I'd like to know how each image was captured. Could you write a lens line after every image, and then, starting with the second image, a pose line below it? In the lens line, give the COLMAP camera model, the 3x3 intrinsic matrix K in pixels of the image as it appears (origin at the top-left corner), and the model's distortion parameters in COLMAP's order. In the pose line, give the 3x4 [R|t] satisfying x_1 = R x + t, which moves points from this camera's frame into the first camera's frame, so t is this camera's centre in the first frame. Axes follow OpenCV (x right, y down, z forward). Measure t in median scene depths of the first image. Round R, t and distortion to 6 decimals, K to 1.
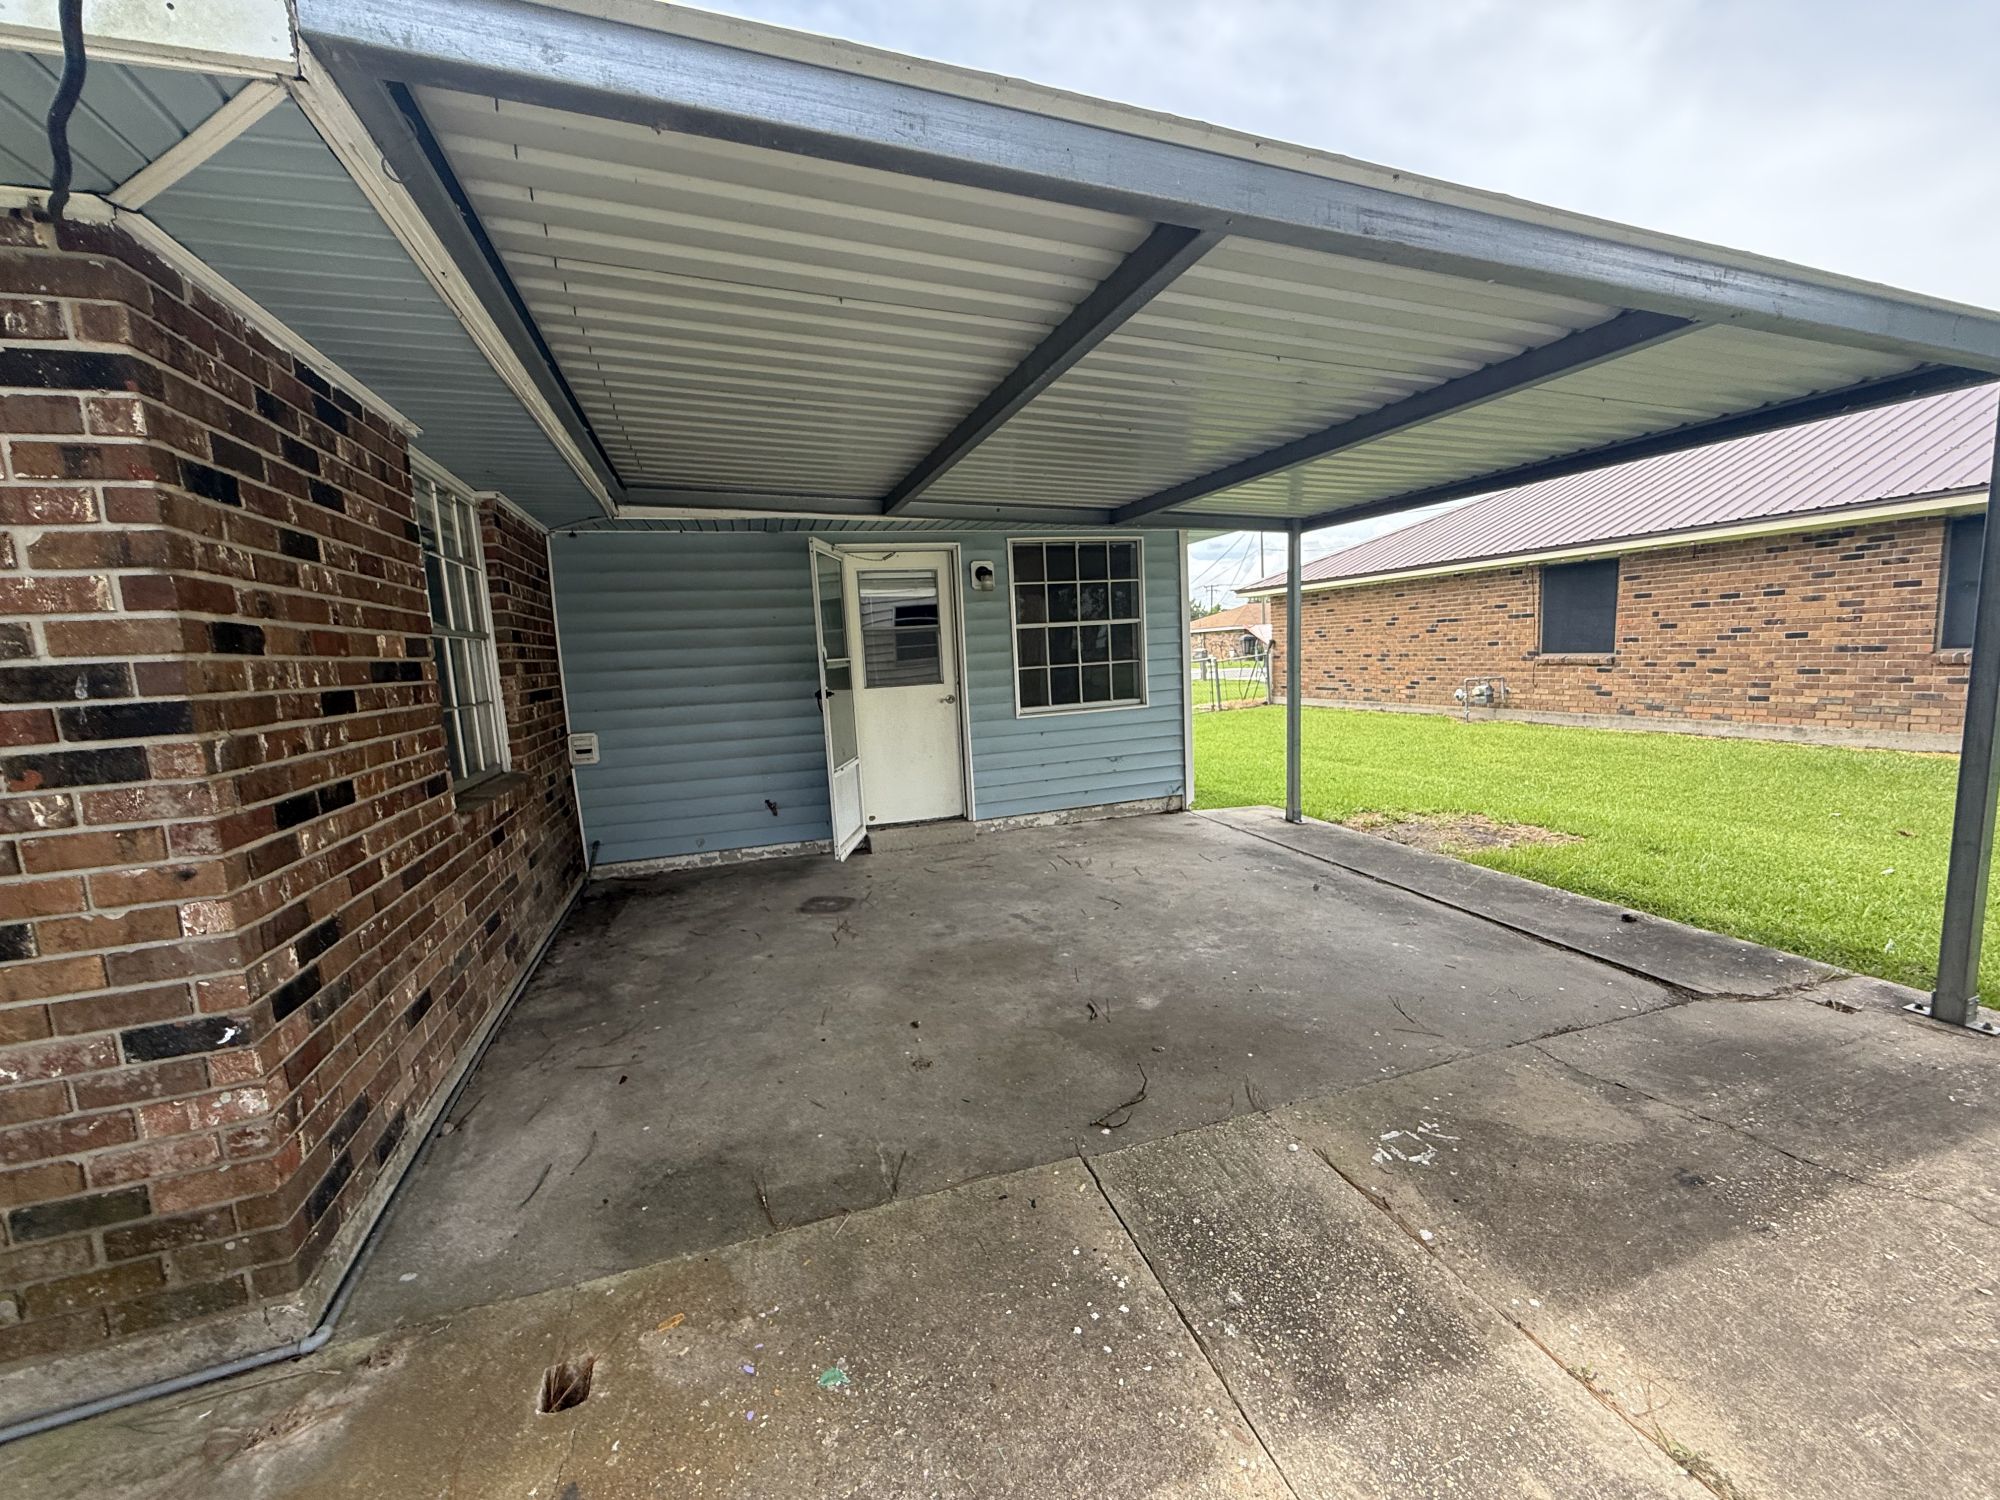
lens RADIAL K [[799.3, 0, 1011.0], [0, 799.3, 743.8], [0, 0, 1]] dist [-0.001296, 0.000385]
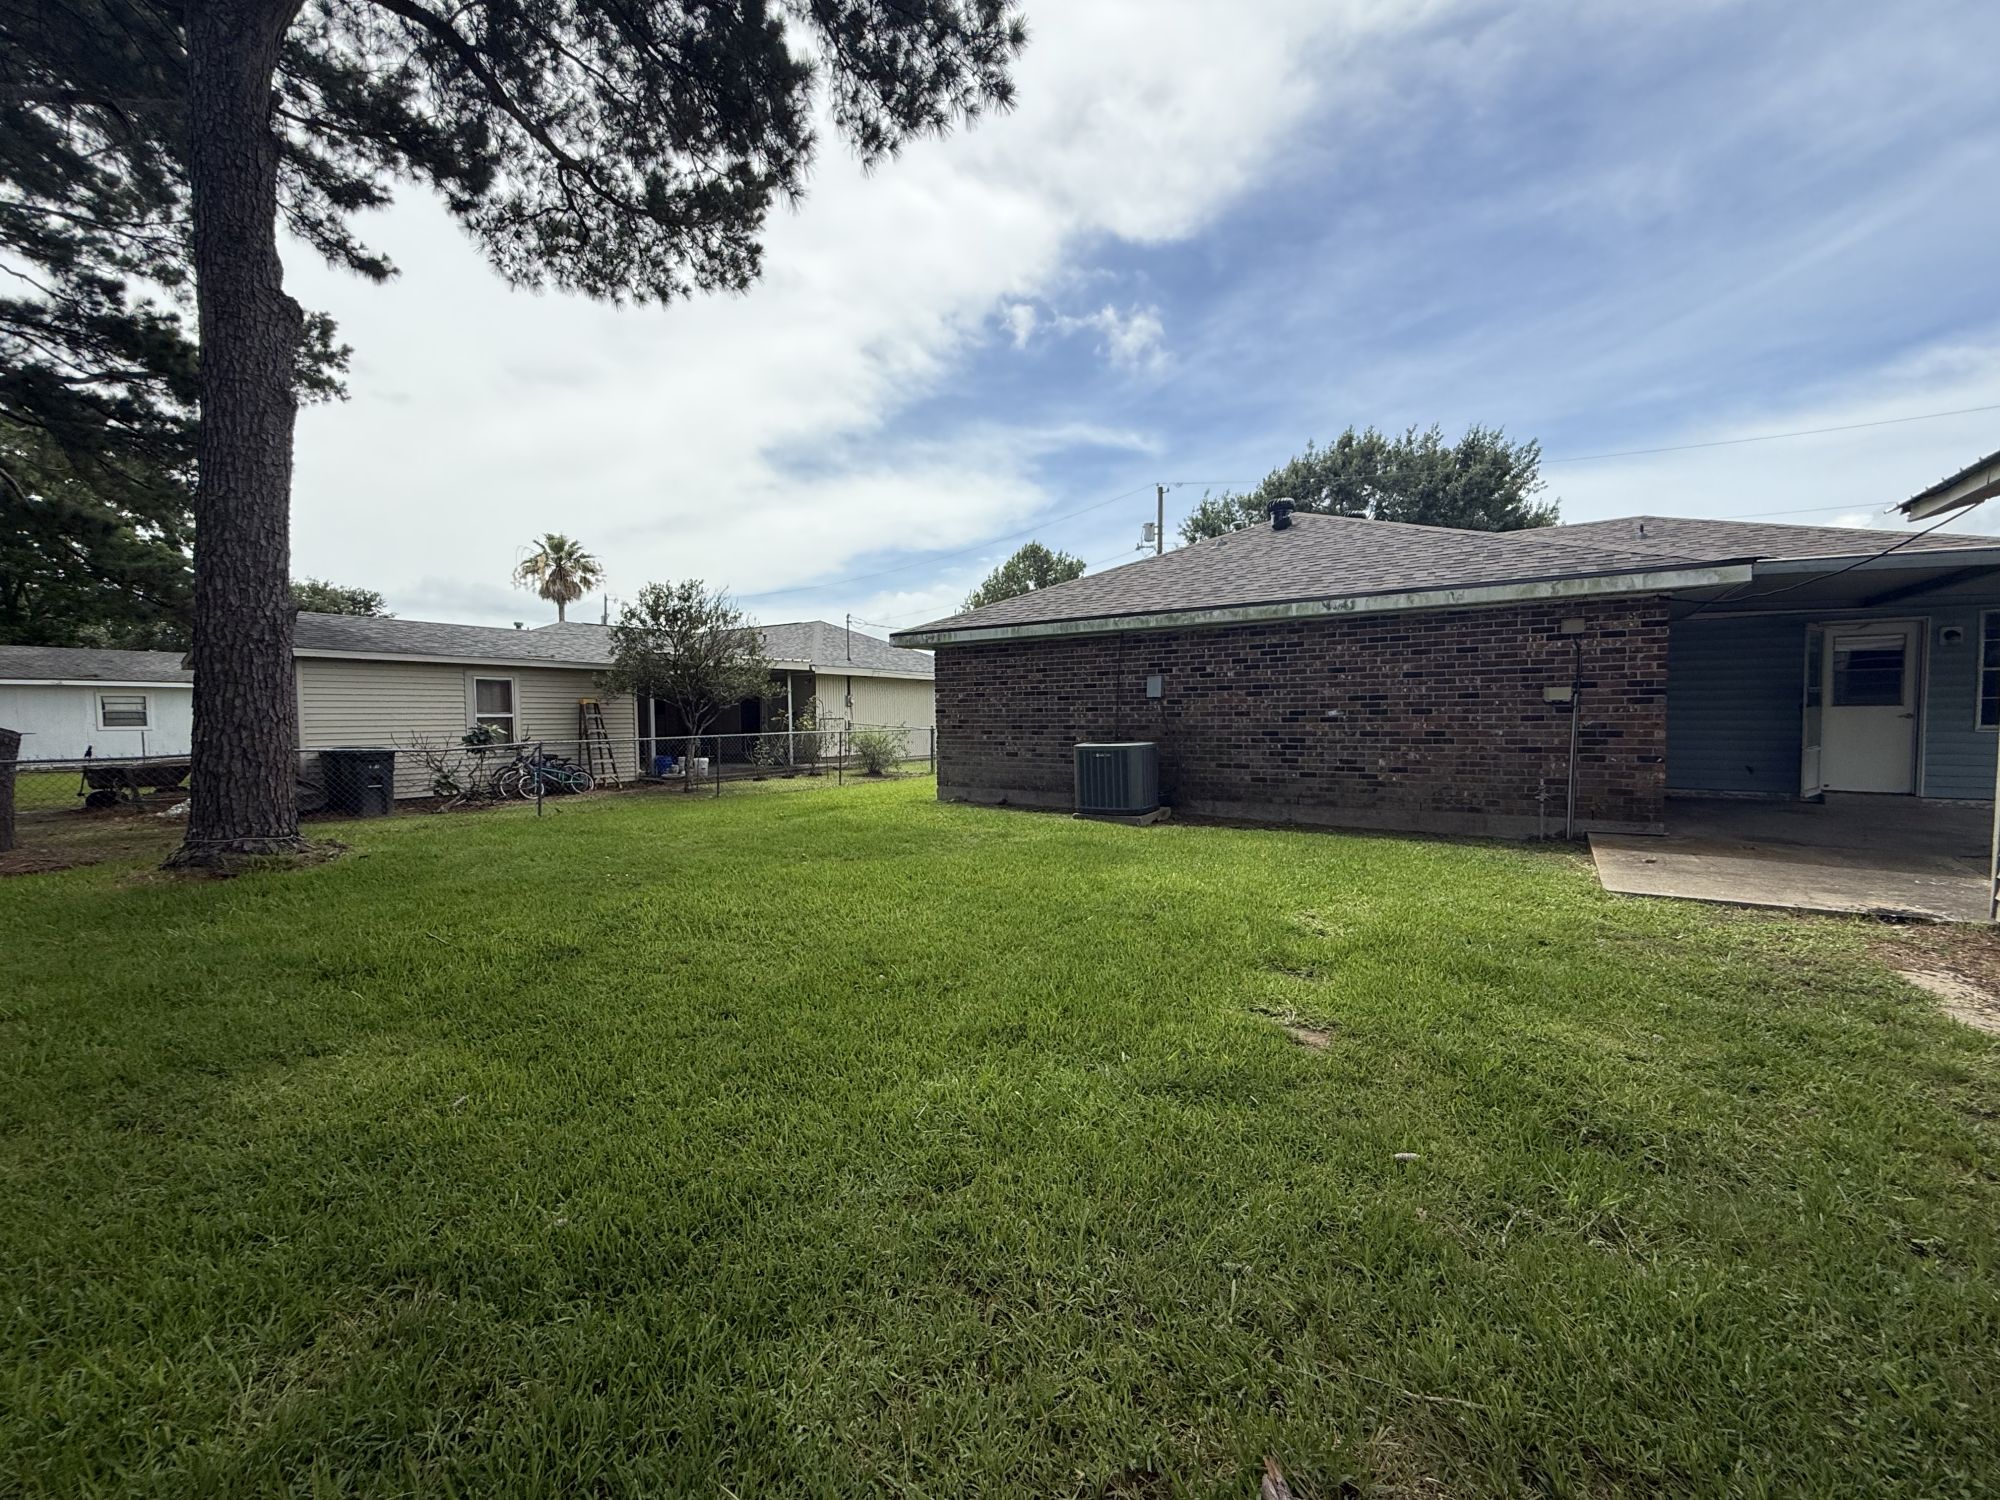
lens RADIAL K [[799.3, 0, 985.1], [0, 799.3, 749.2], [0, 0, 1]] dist [-0.001296, 0.000385]
pose [[0.587752, 0.083226, -0.804749, 0.120450], [-0.112578, 0.993431, 0.020518, 0.174472], [0.801170, 0.078538, 0.593261, -1.320638]]
